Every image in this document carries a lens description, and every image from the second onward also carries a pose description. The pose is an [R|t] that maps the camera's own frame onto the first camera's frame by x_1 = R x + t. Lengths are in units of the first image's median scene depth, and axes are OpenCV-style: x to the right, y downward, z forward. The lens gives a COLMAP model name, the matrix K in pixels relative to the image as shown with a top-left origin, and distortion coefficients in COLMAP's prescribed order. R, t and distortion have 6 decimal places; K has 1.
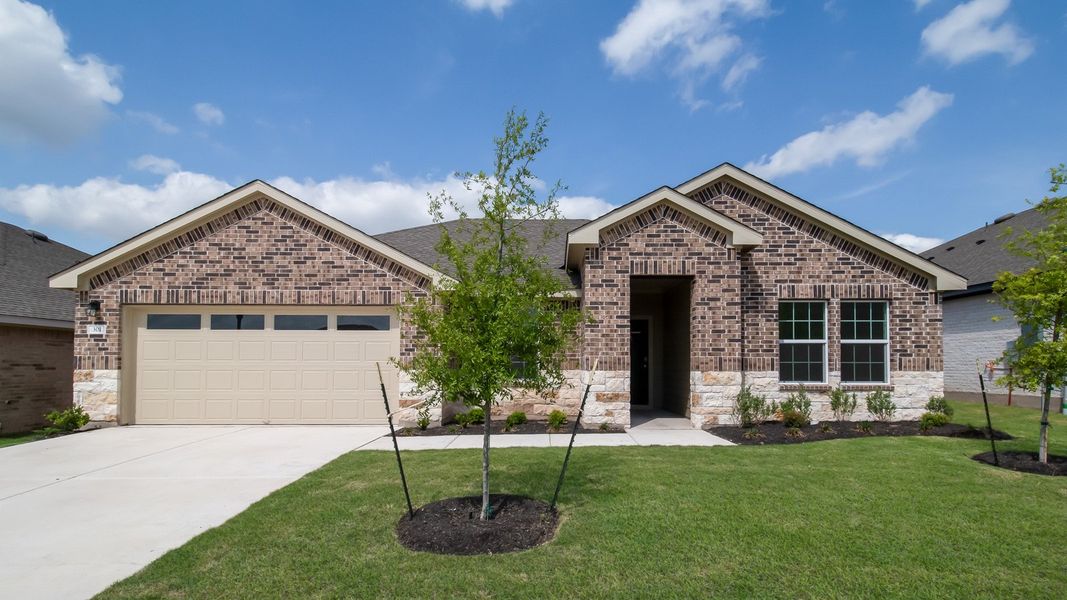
lens RADIAL K [[557.8, 0, 558.0], [0, 557.8, 293.1], [0, 0, 1]] dist [0.005060, -0.000306]
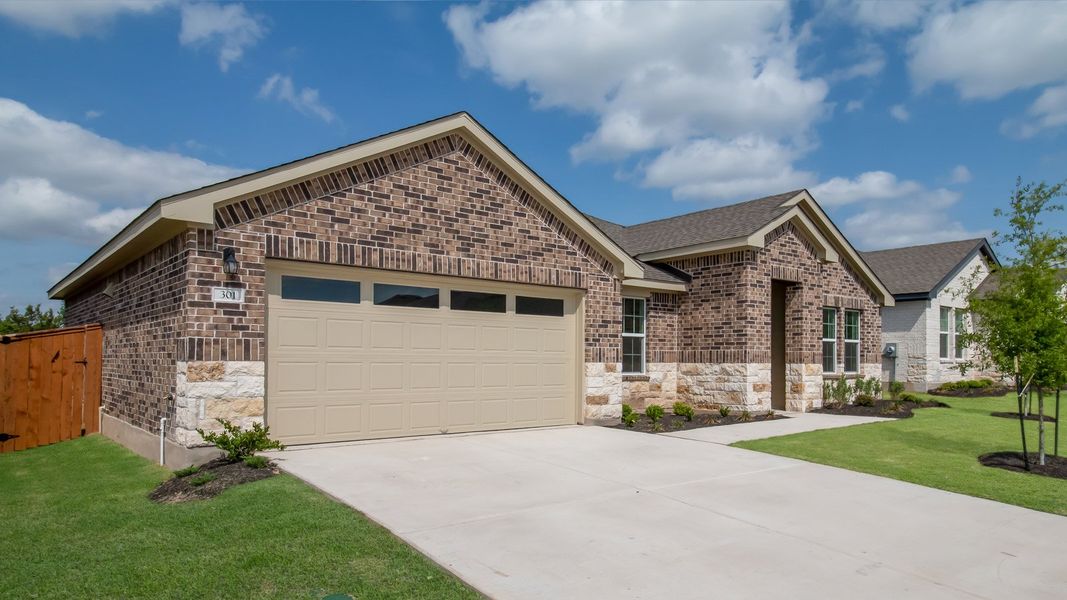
lens RADIAL K [[645.2, 0, 533.2], [0, 645.2, 283.2], [0, 0, 1]] dist [-0.000495, -0.000021]
pose [[0.797440, 0.074590, 0.598771, -0.973019], [-0.084969, 0.996323, -0.010953, 0.030901], [-0.597386, -0.042142, 0.800846, 0.235051]]
